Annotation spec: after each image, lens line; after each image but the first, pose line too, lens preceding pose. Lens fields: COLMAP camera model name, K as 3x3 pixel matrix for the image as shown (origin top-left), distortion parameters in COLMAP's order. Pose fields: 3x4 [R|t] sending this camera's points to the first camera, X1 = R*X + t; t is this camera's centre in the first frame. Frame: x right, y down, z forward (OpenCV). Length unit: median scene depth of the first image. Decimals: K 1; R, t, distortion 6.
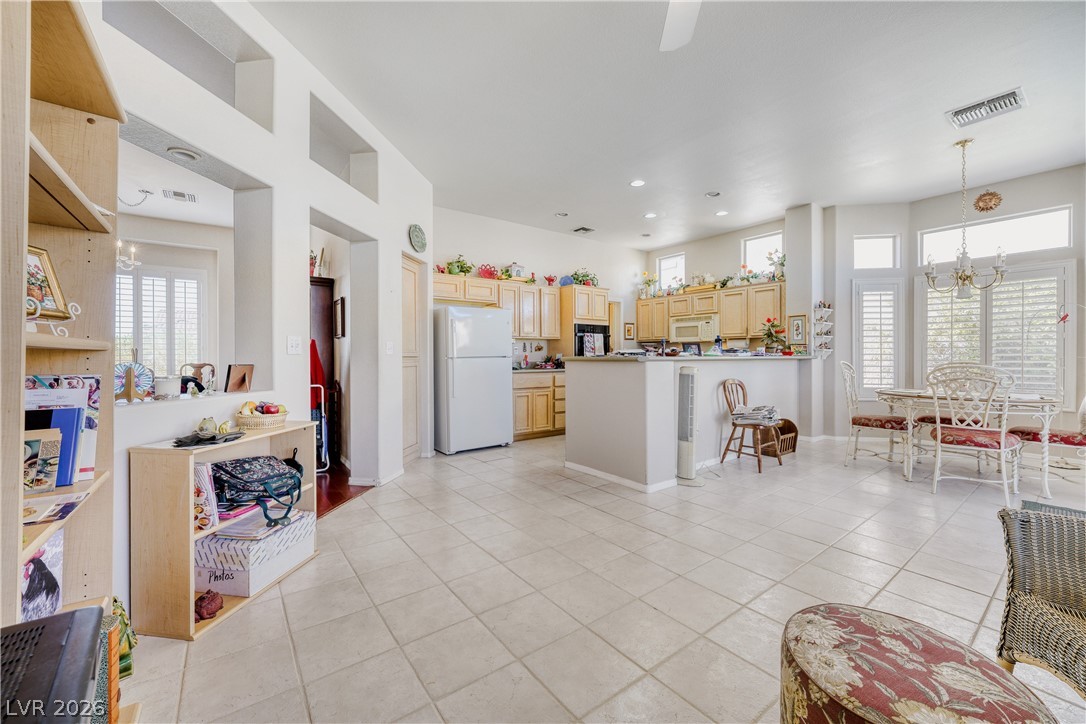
lens RADIAL K [[426.2, 0, 541.8], [0, 426.2, 360.1], [0, 0, 1]] dist [-0.020207, 0.006042]
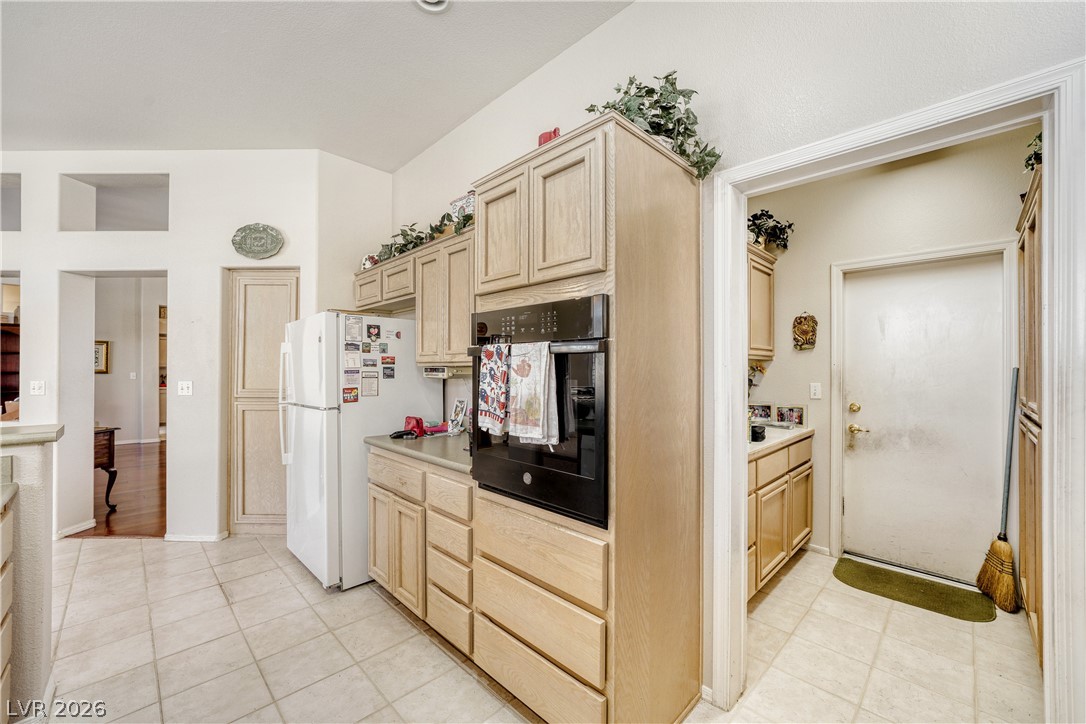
lens RADIAL K [[427.0, 0, 541.7], [0, 427.0, 365.5], [0, 0, 1]] dist [-0.021238, 0.006359]
pose [[0.138955, -0.003694, -0.990292, 0.372338], [-0.012607, 0.999905, -0.005499, -0.049154], [0.990218, 0.013248, 0.138895, 0.995794]]
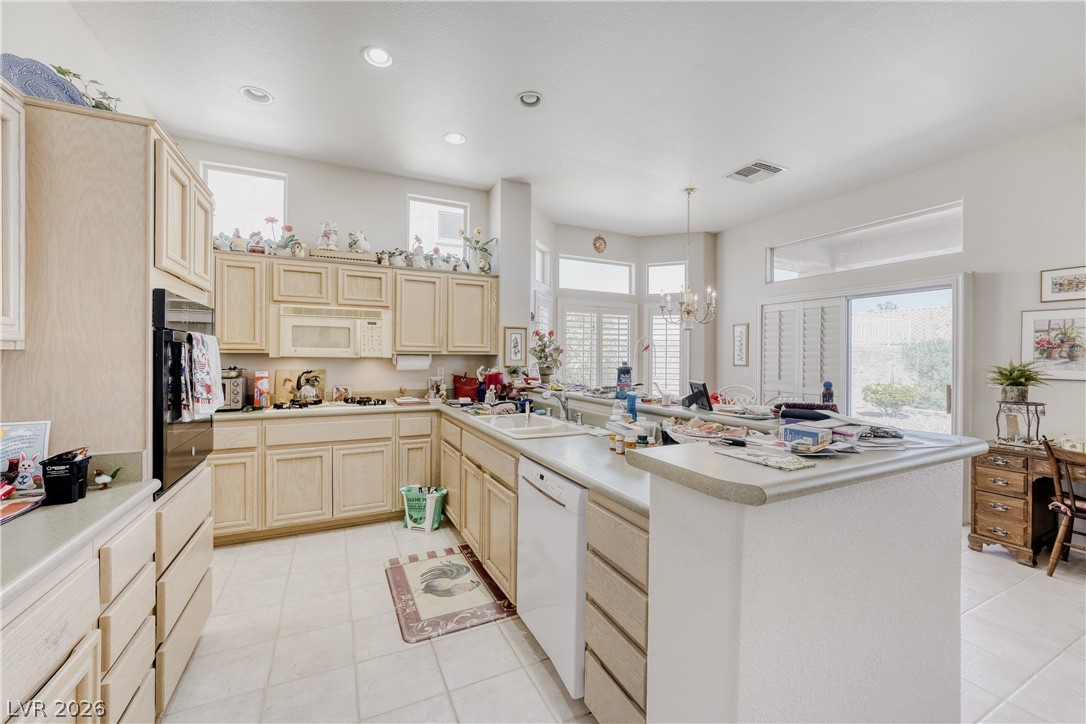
lens RADIAL K [[426.2, 0, 541.8], [0, 426.2, 360.1], [0, 0, 1]] dist [-0.020207, 0.006042]
pose [[0.187131, -0.004118, 0.982326, -0.110557], [0.003723, 0.999987, 0.003483, -0.045750], [-0.982328, 0.003005, 0.187144, 0.737997]]
